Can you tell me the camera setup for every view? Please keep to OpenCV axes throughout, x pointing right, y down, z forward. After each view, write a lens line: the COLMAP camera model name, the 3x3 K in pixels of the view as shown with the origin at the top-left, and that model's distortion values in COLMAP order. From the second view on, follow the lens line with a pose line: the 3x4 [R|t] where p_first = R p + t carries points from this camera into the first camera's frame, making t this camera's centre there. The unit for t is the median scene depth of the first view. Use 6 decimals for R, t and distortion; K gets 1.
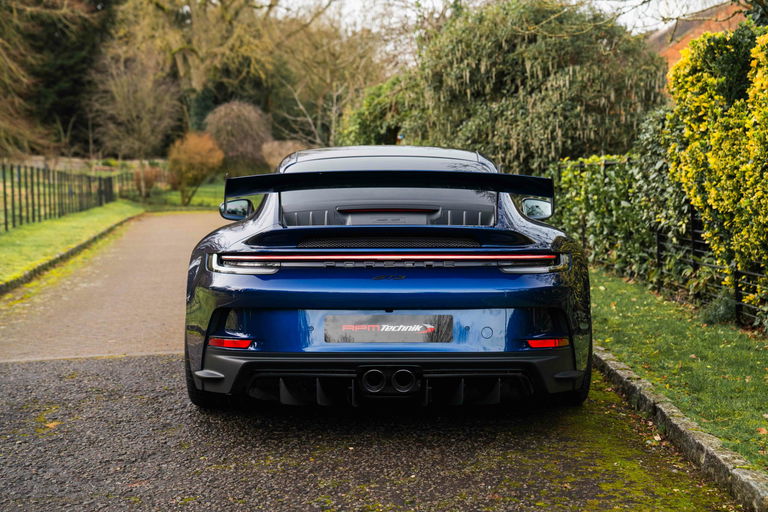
lens RADIAL K [[1249.4, 0, 387.0], [0, 1249.4, 255.7], [0, 0, 1]] dist [0.248301, 0.000000]
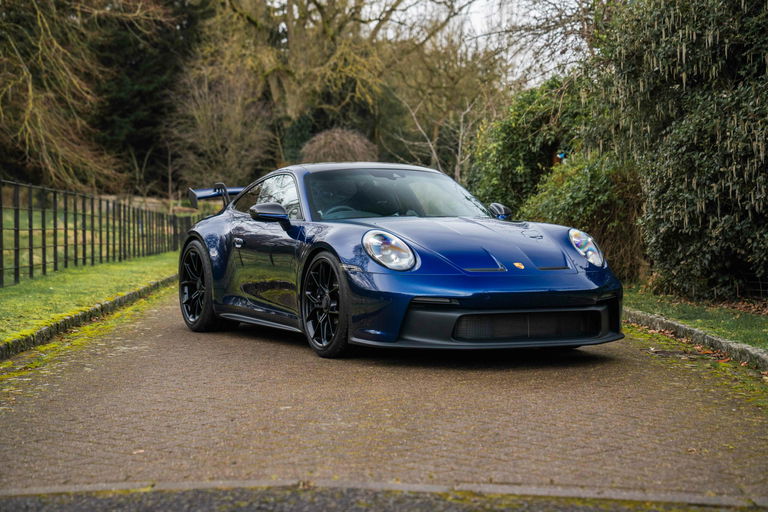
lens RADIAL K [[1389.0, 0, 383.1], [0, 1389.0, 256.9], [0, 0, 1]] dist [0.310293, 0.000000]
pose [[0.996546, 0.011565, -0.082239, -0.016549], [-0.015118, 0.998973, -0.042720, 0.001779], [0.081660, 0.043816, 0.995697, 0.106711]]
